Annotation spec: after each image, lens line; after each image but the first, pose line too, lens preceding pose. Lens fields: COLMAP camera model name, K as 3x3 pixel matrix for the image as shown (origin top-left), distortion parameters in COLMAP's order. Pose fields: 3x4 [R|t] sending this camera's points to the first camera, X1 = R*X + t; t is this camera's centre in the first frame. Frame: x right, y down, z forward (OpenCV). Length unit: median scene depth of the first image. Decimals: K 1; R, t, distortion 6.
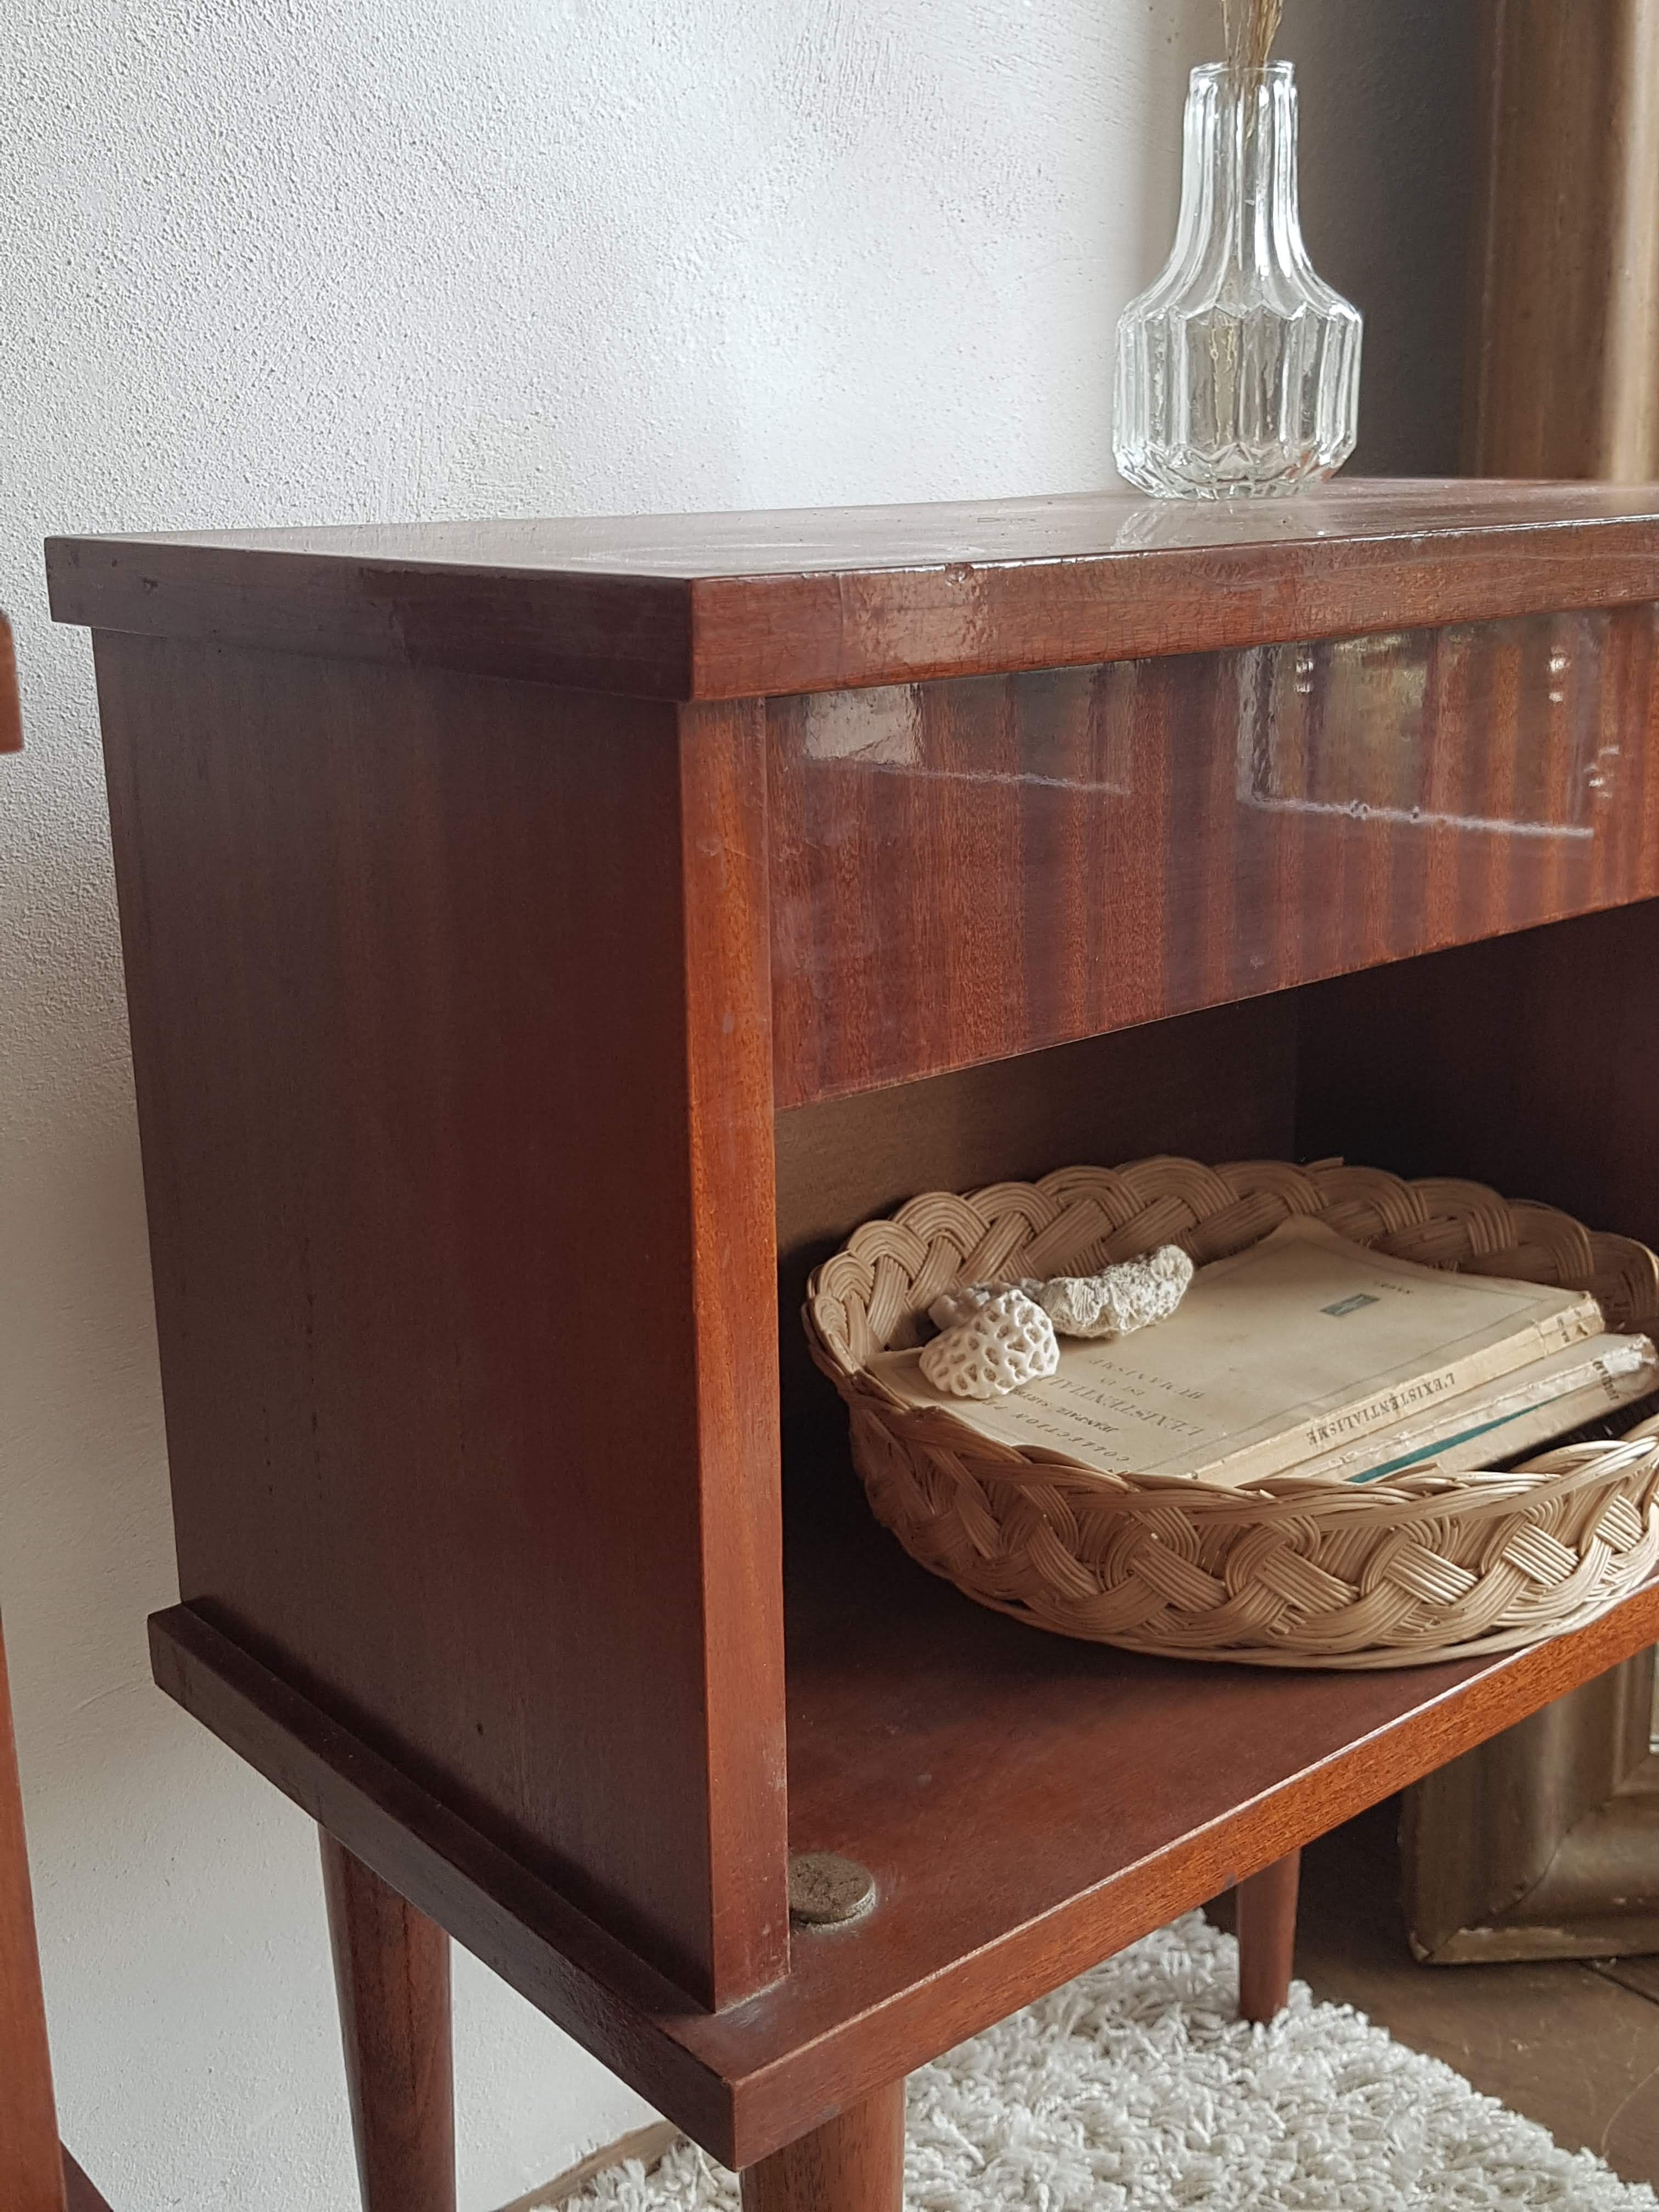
lens RADIAL K [[2355.7, 0, 813.1], [0, 2355.7, 1101.3], [0, 0, 1]] dist [-0.006566, 0.000000]
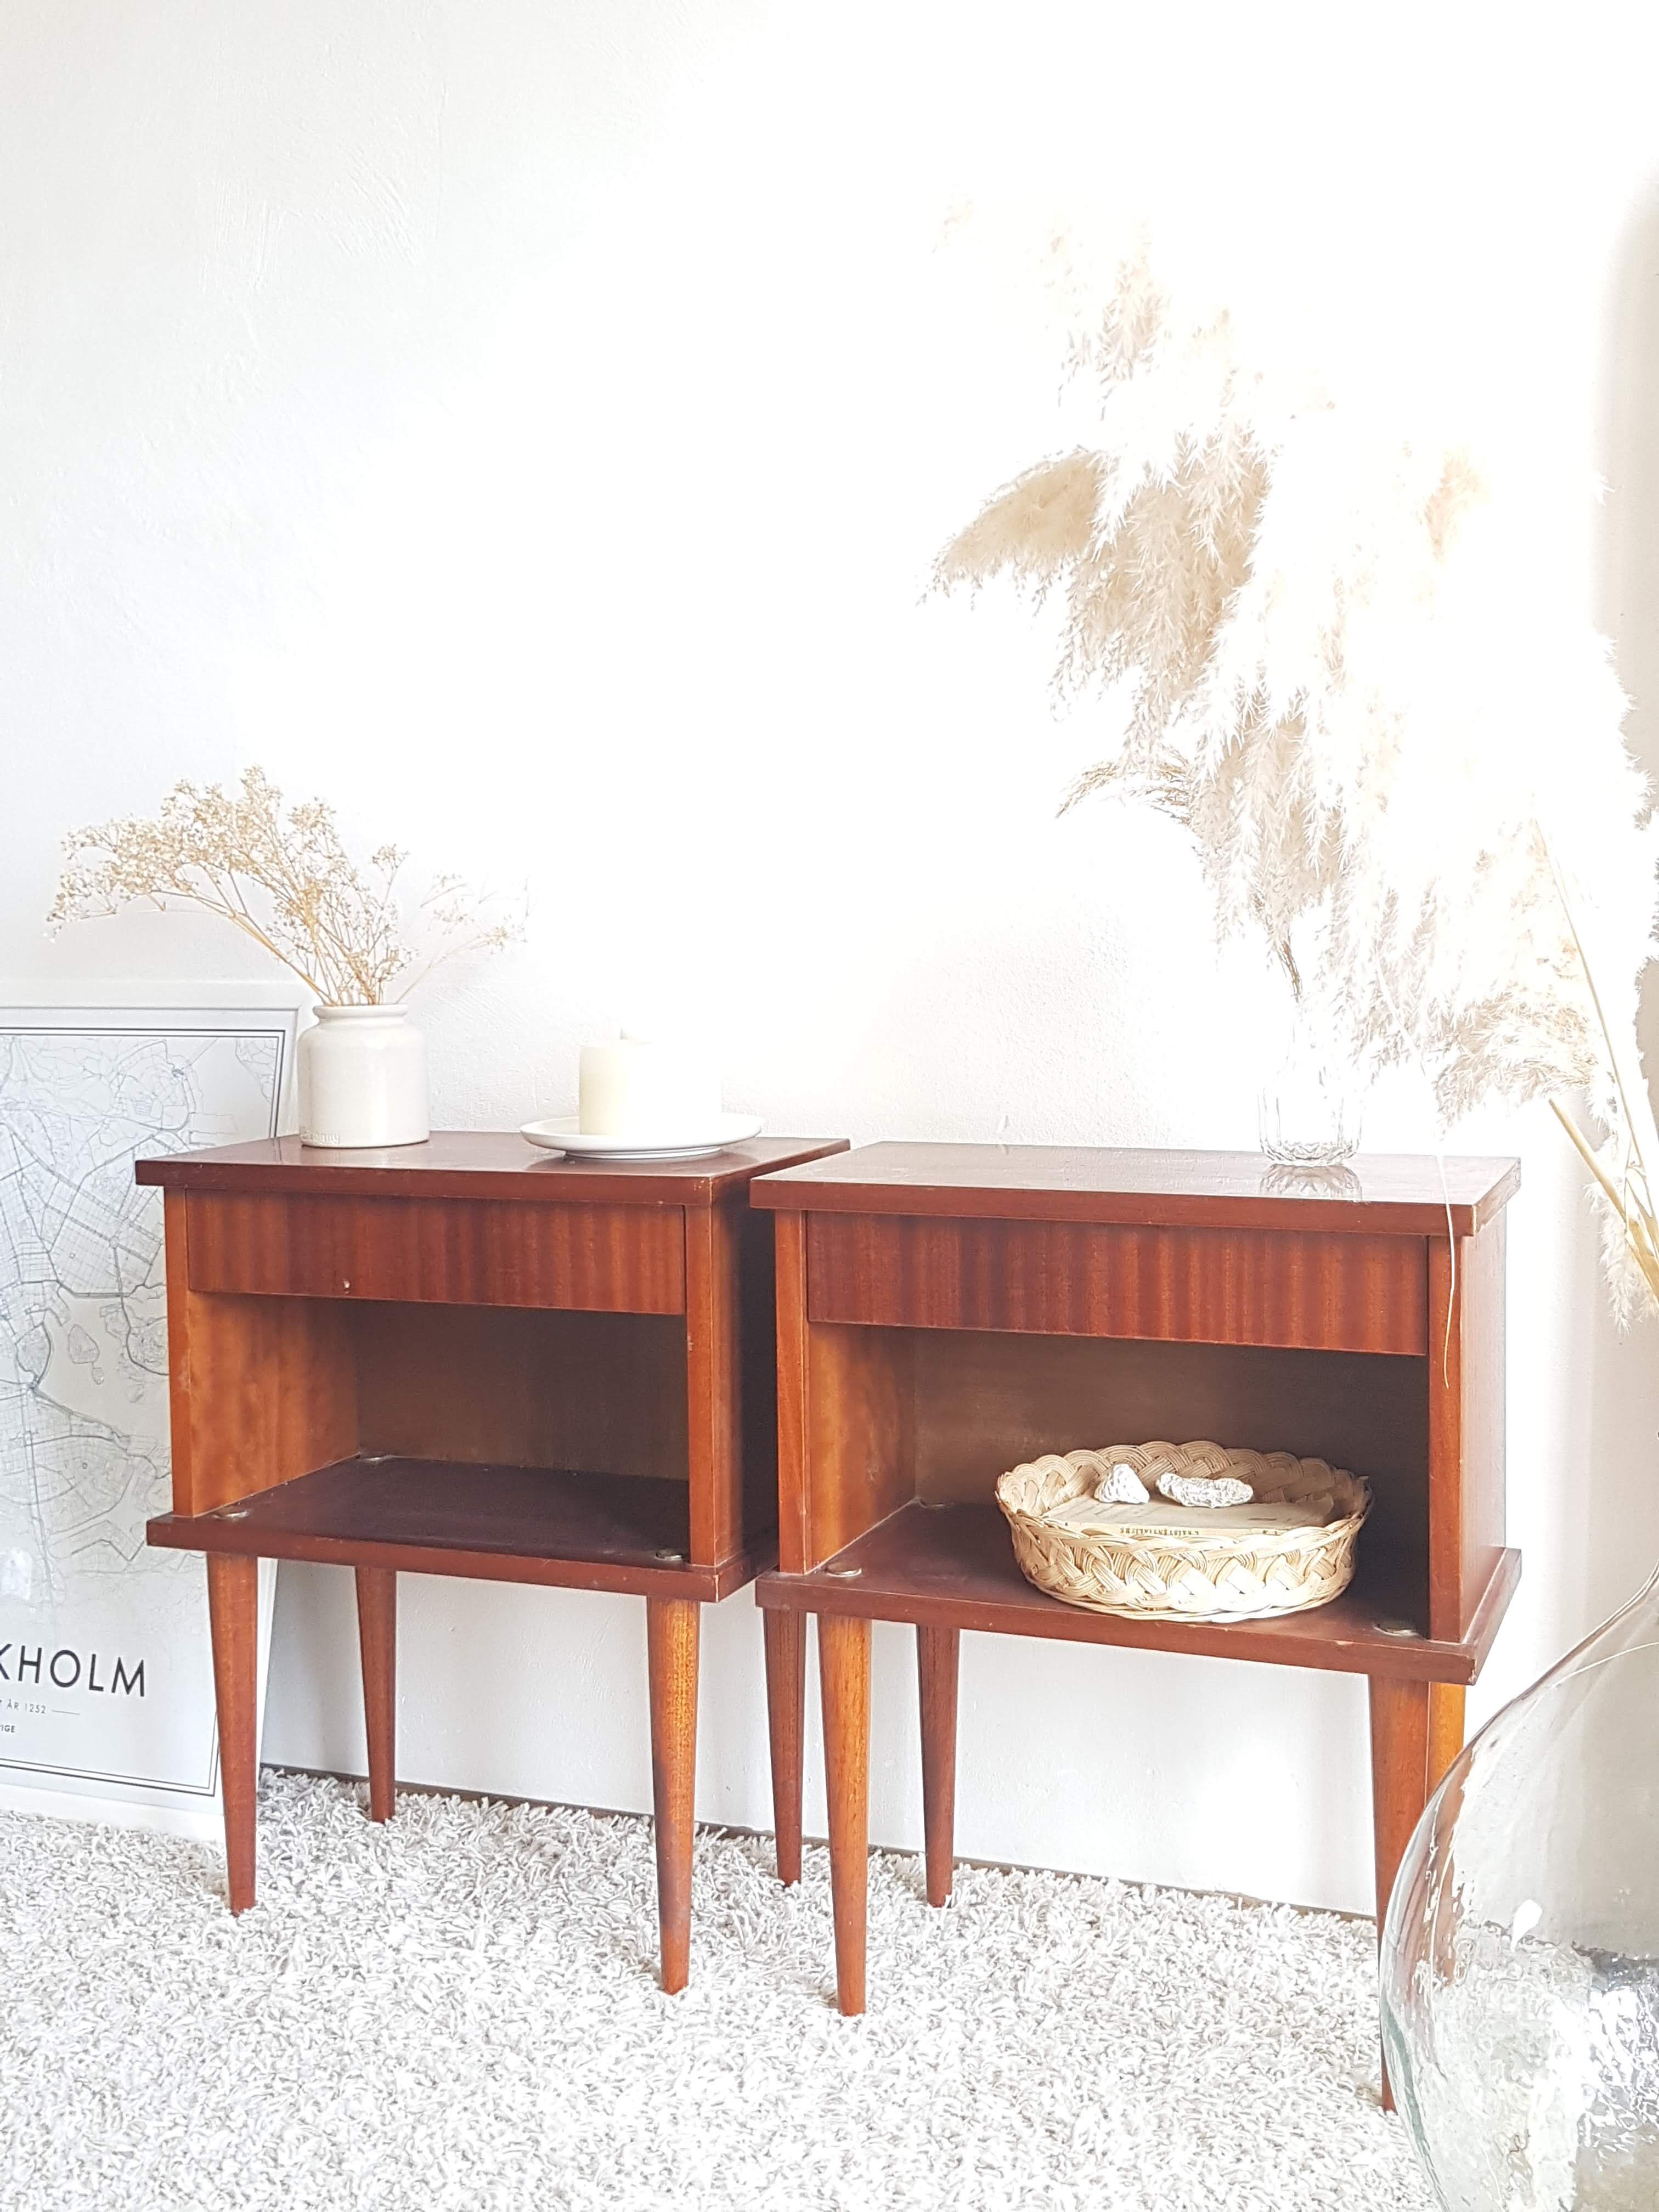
lens RADIAL K [[2462.4, 0, 867.9], [0, 2462.4, 1040.0], [0, 0, 1]] dist [0.041171, 0.000000]
pose [[0.491921, 0.072765, -0.867594, 2.443091], [-0.228987, 0.972231, -0.048294, -0.186361], [0.839987, 0.222425, 0.494923, -0.704720]]
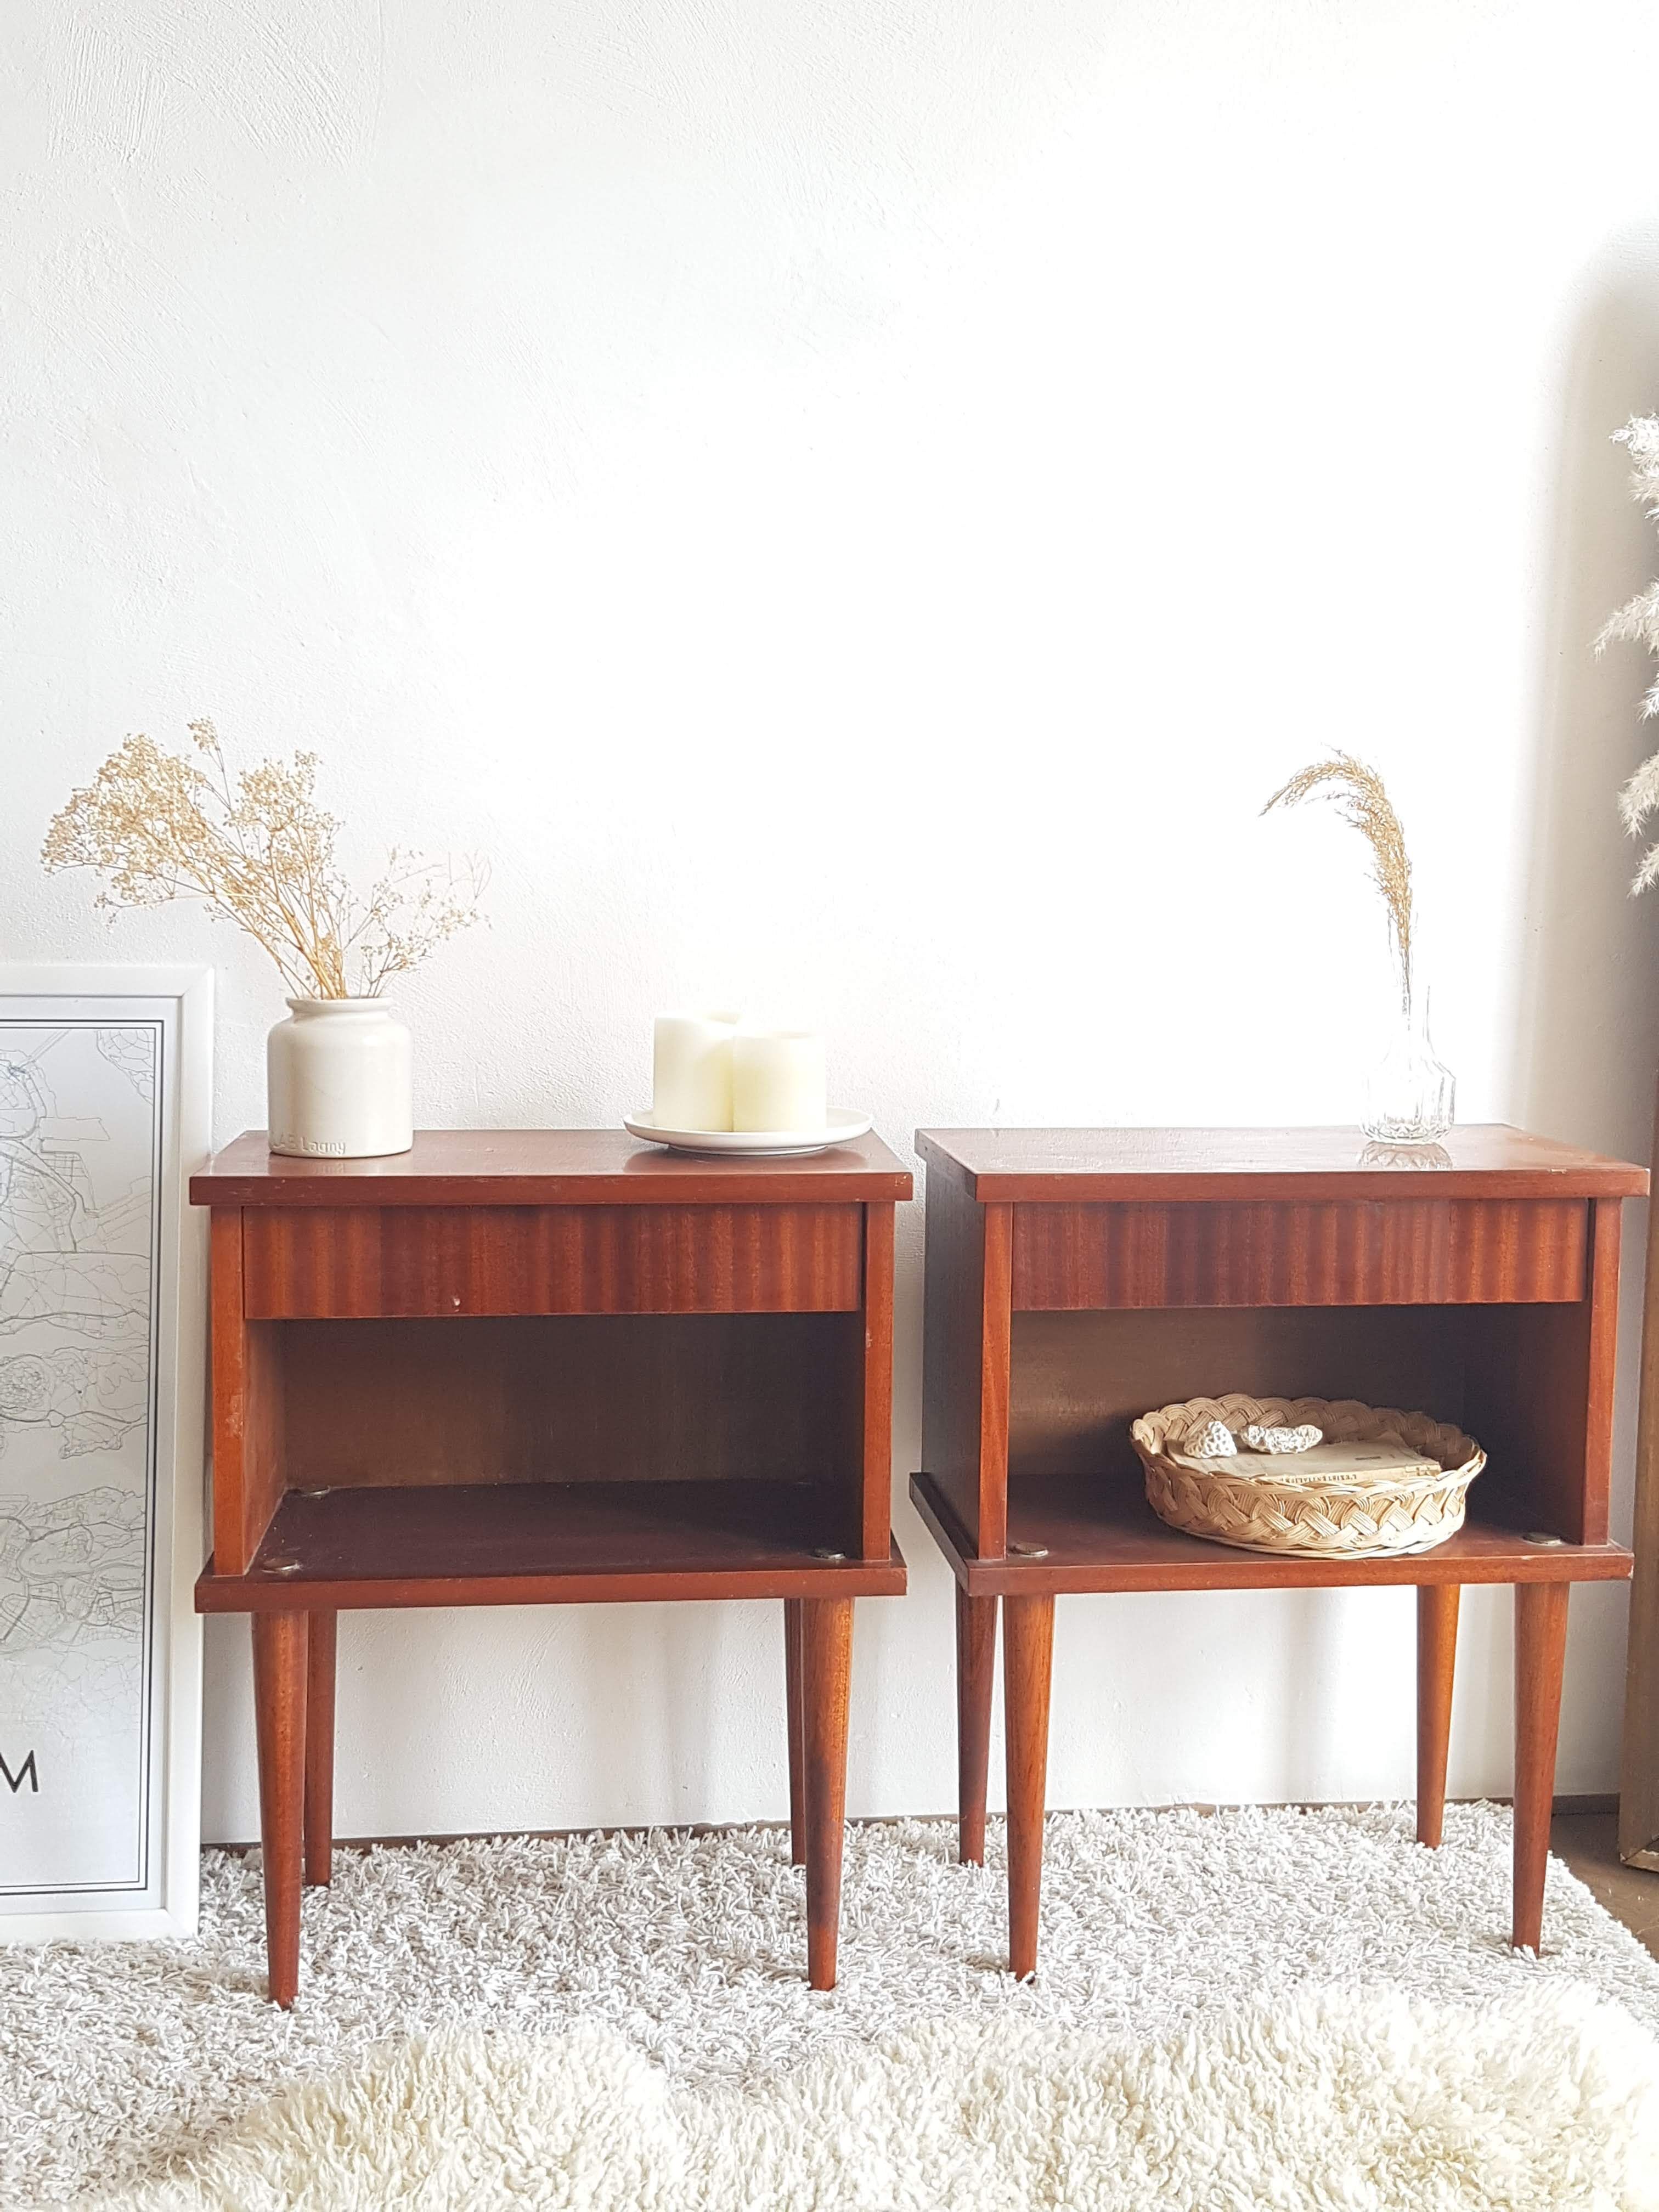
lens RADIAL K [[2462.4, 0, 809.0], [0, 2462.4, 1084.5], [0, 0, 1]] dist [0.041171, 0.000000]
pose [[0.842070, 0.089411, -0.531906, 1.290486], [-0.173326, 0.978716, -0.109878, 0.106113], [0.510761, 0.184718, 0.839645, -1.863608]]
